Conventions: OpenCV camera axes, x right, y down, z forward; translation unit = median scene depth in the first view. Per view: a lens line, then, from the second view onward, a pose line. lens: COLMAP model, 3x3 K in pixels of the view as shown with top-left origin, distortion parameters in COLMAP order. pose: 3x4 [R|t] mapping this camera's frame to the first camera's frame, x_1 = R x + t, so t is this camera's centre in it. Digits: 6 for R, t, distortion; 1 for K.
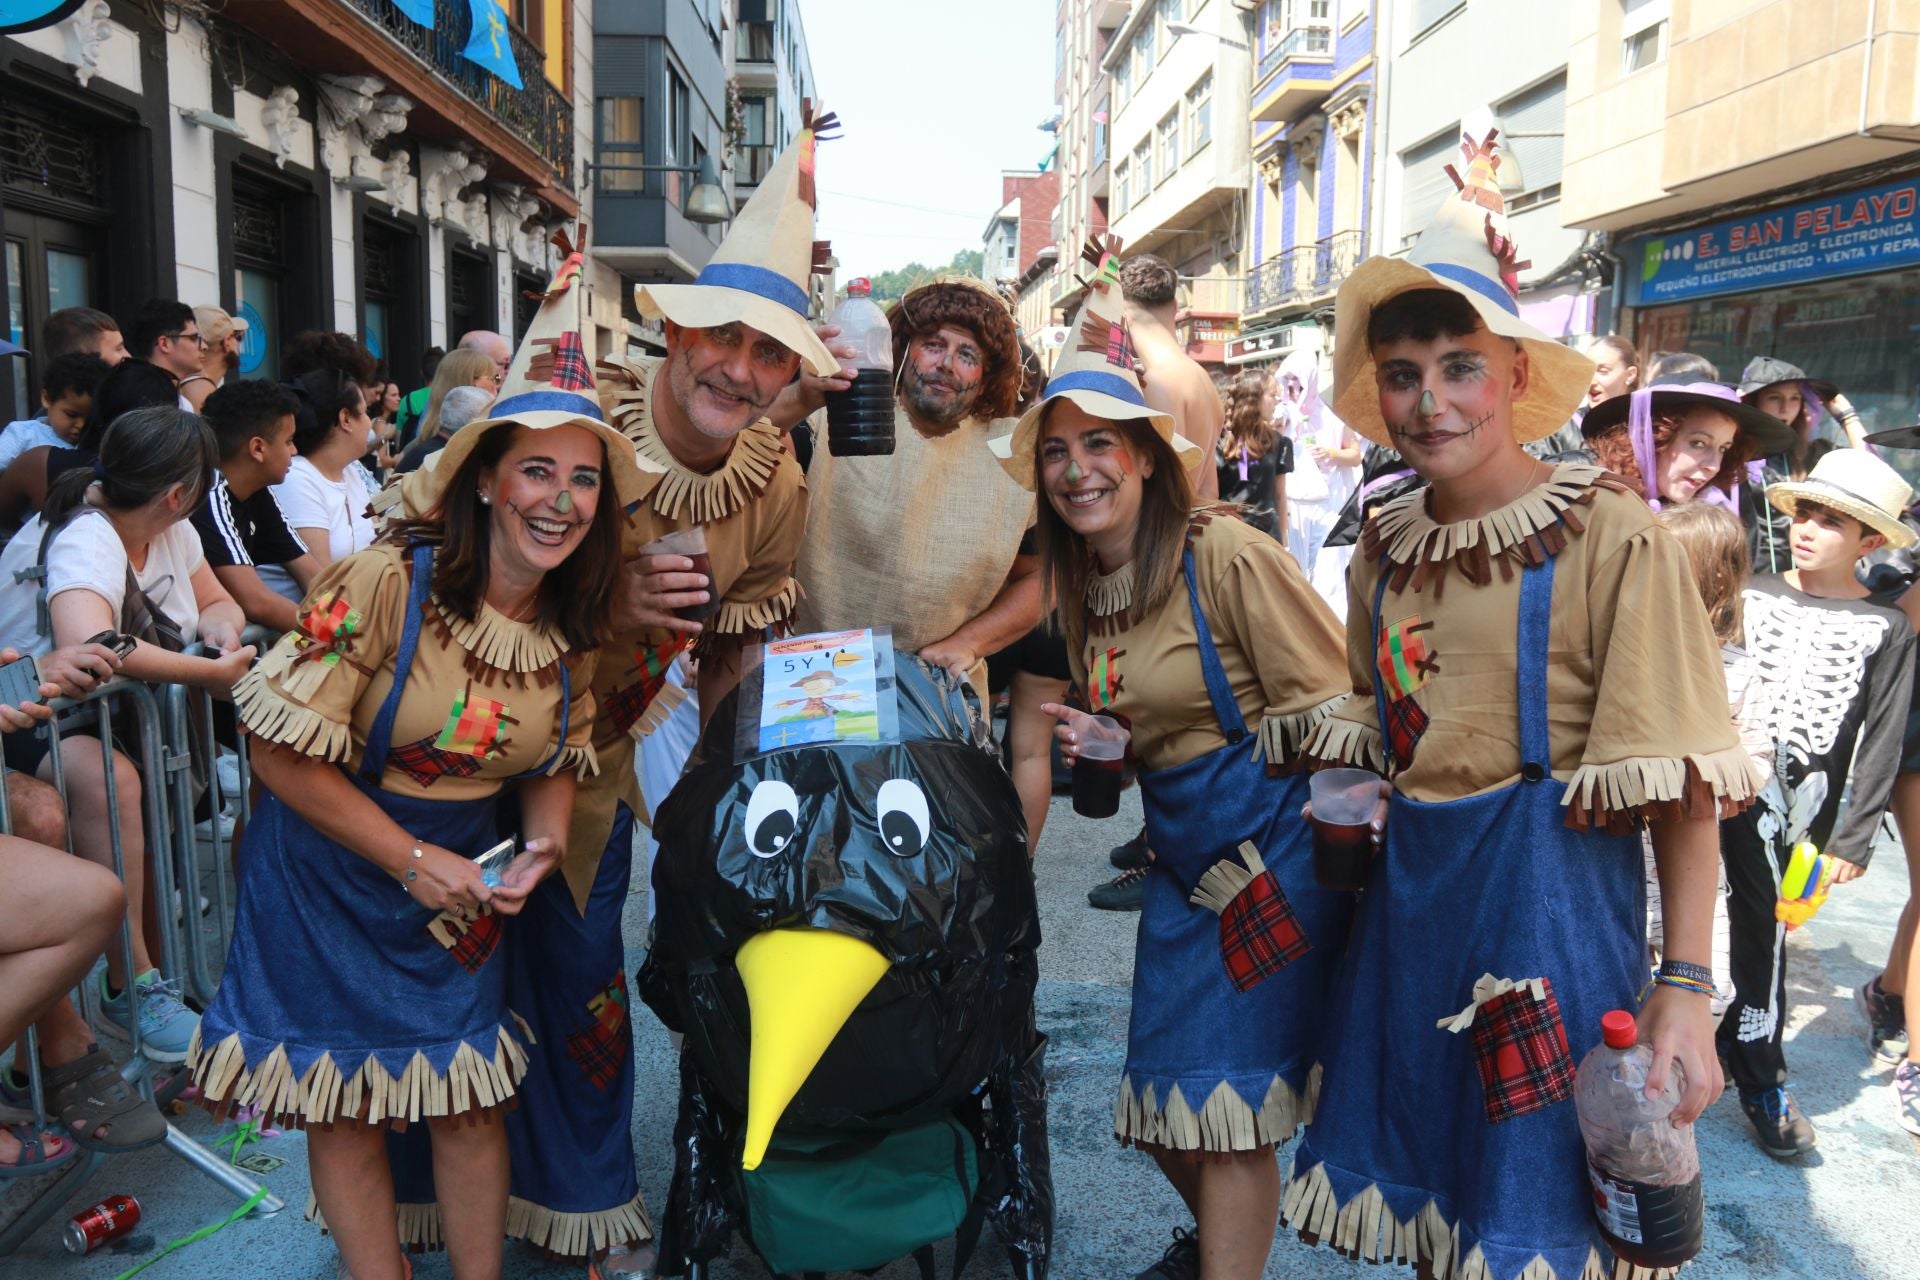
lens RADIAL K [[1494.4, 0, 948.7], [0, 1494.4, 649.1], [0, 0, 1]] dist [-0.075790, 0.028368]
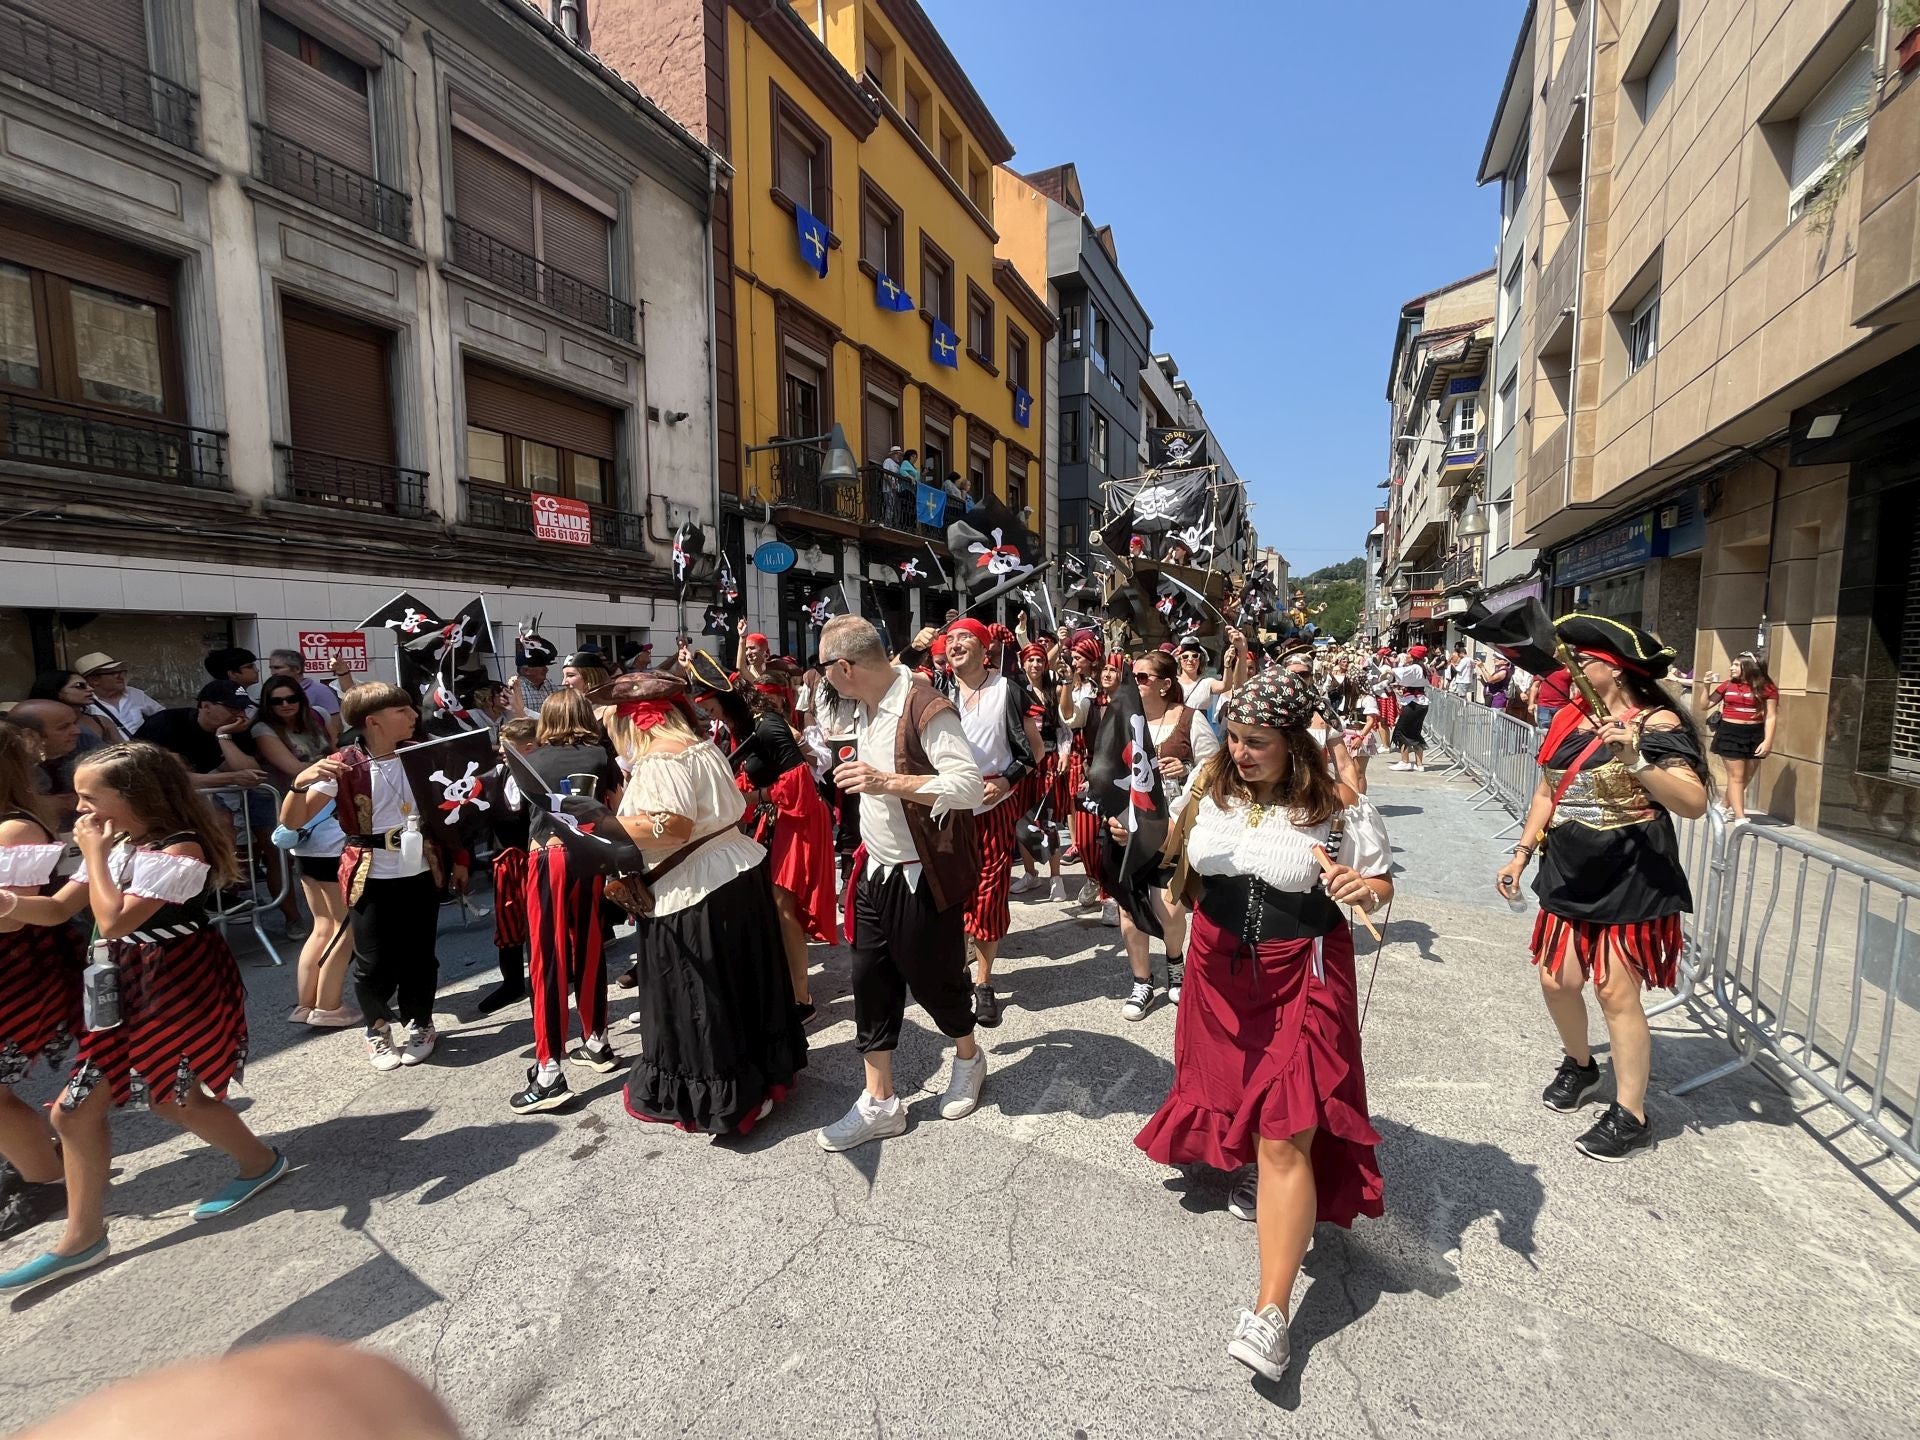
lens RADIAL K [[778.0, 0, 955.5], [0, 778.0, 722.2], [0, 0, 1]] dist [-0.004412, 0.002039]
pose [[0.877205, 0.017258, -0.479805, 0.225866], [-0.047612, 0.997555, -0.051166, 0.017060], [0.477749, 0.067727, 0.875882, -0.170119]]
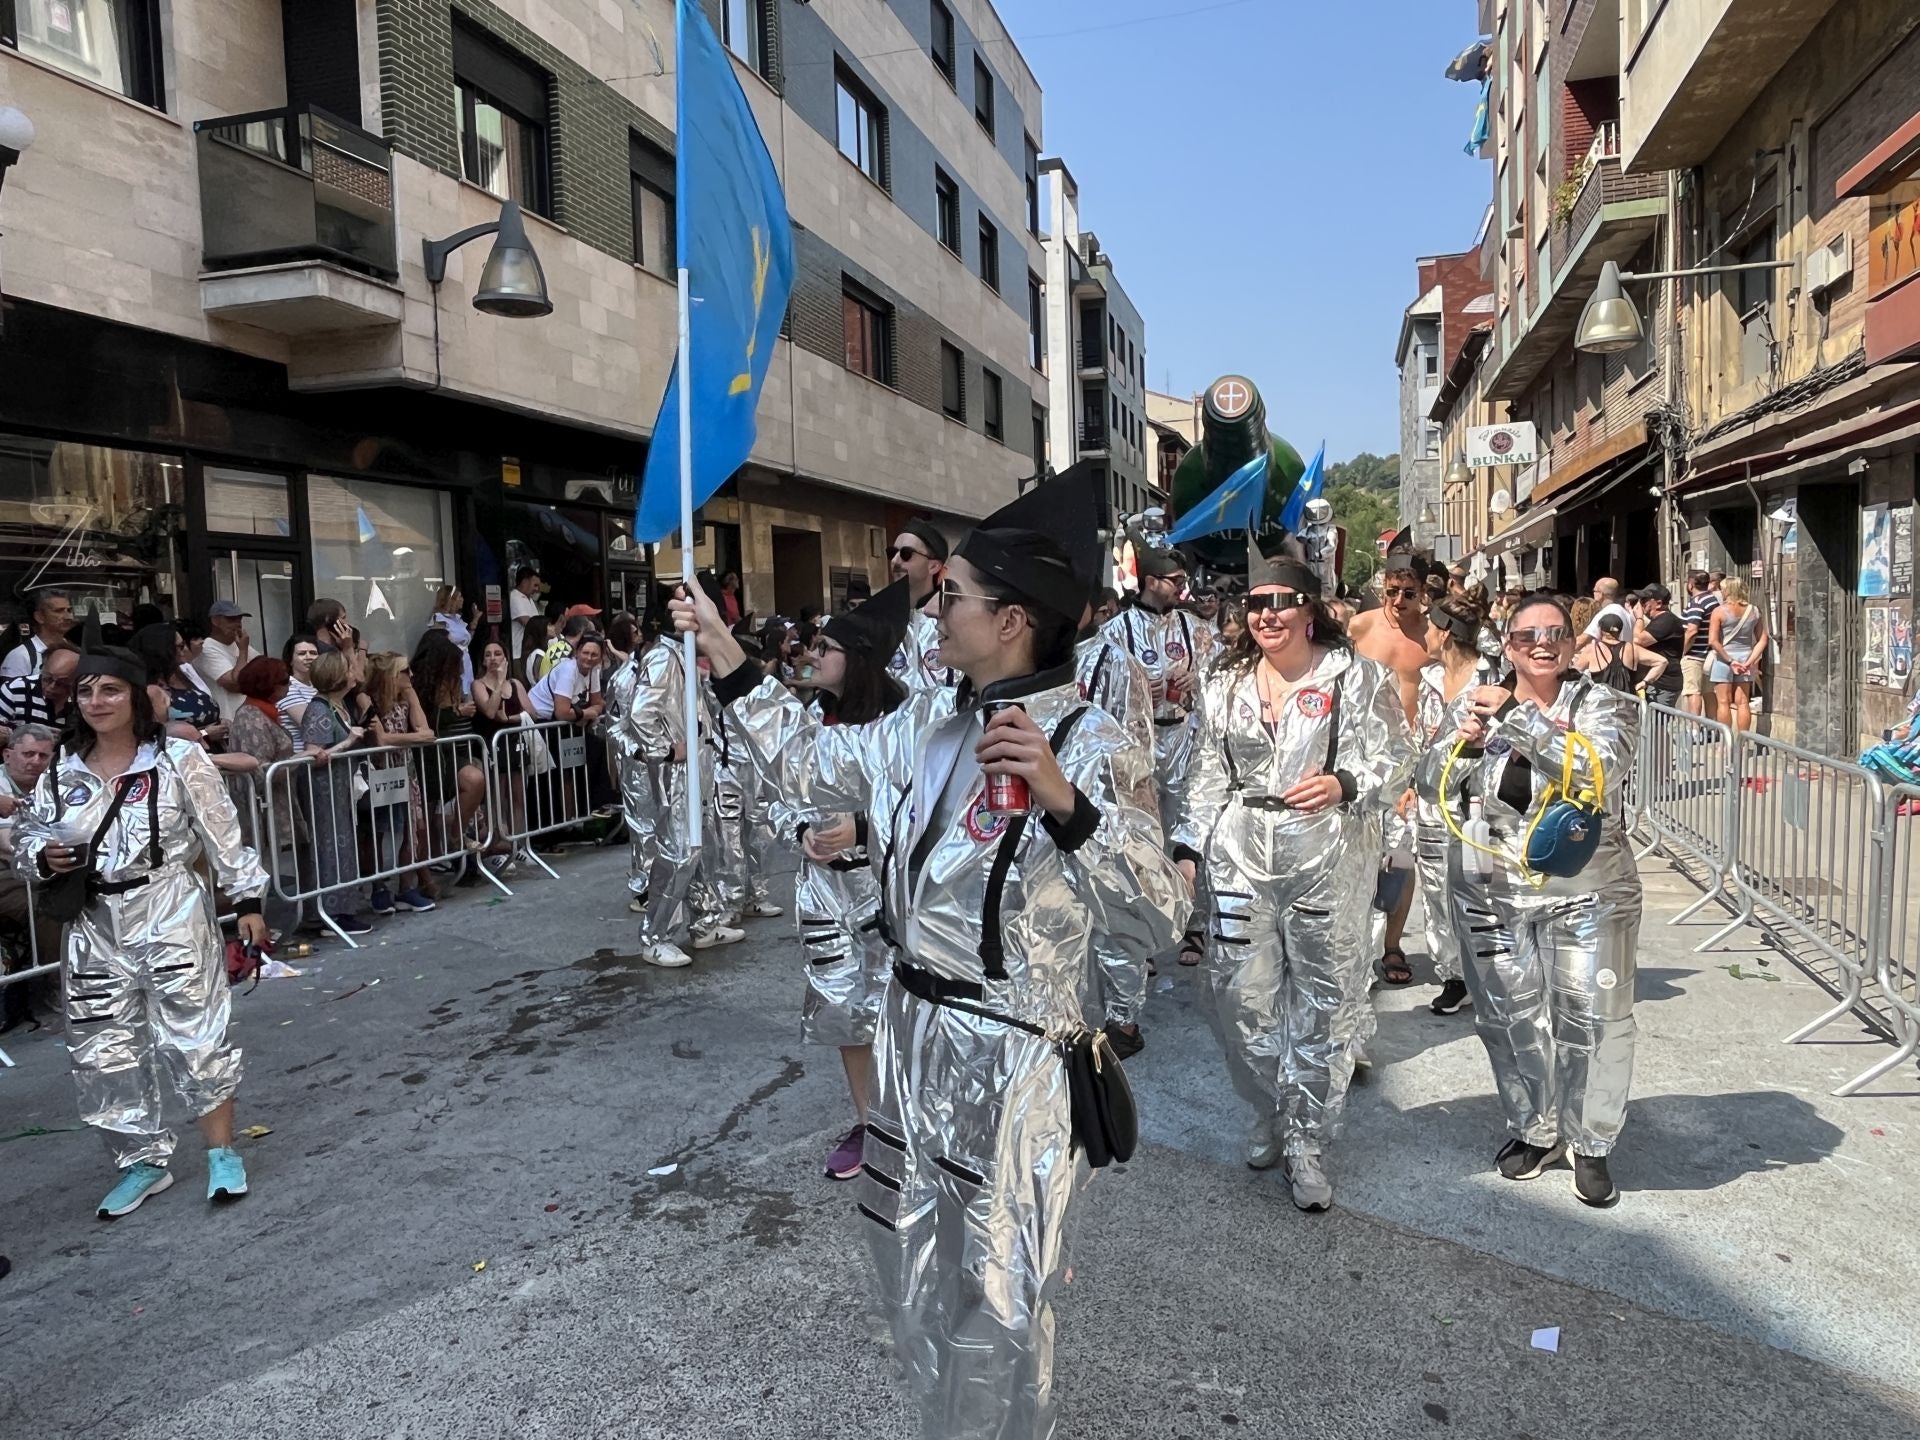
lens RADIAL K [[1355.8, 0, 949.8], [0, 1355.8, 714.6], [0, 0, 1]] dist [-0.005843, 0.006408]
pose [[0.946378, -0.025096, -0.322085, 0.135385], [-0.000237, 0.996924, -0.078374, -0.249935], [0.323061, 0.074248, 0.943461, 1.593760]]
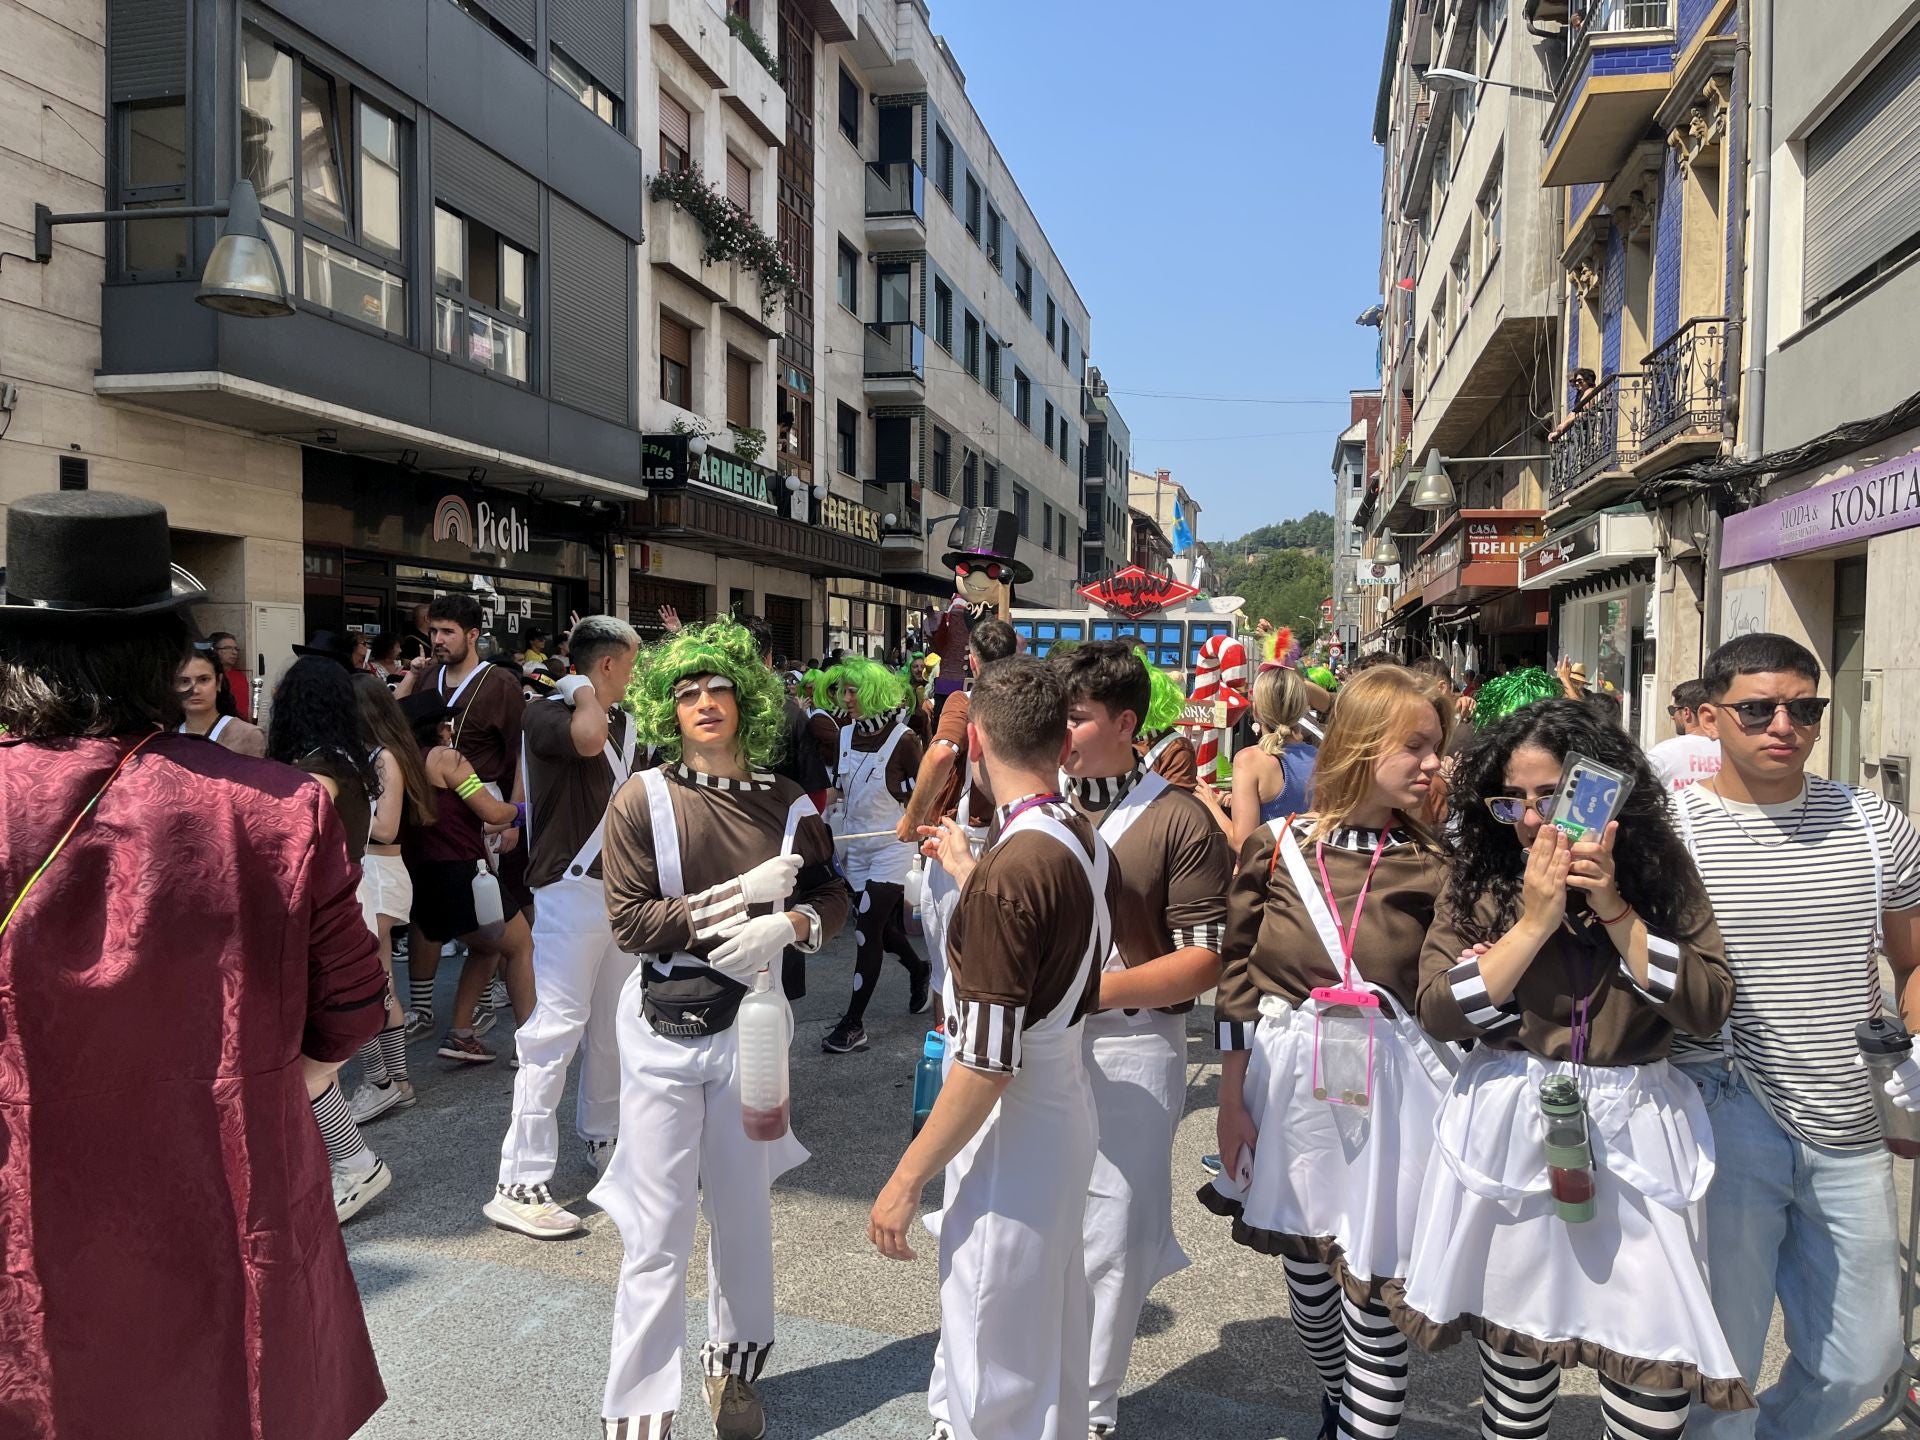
lens RADIAL K [[1458.2, 0, 960.6], [0, 1458.2, 729.3], [0, 0, 1]] dist [0.048227, -0.066996]
pose [[0.965140, 0.005191, -0.261684, 0.203917], [-0.034101, 0.993775, -0.106054, -0.099732], [0.259505, 0.111281, 0.959309, 0.587882]]
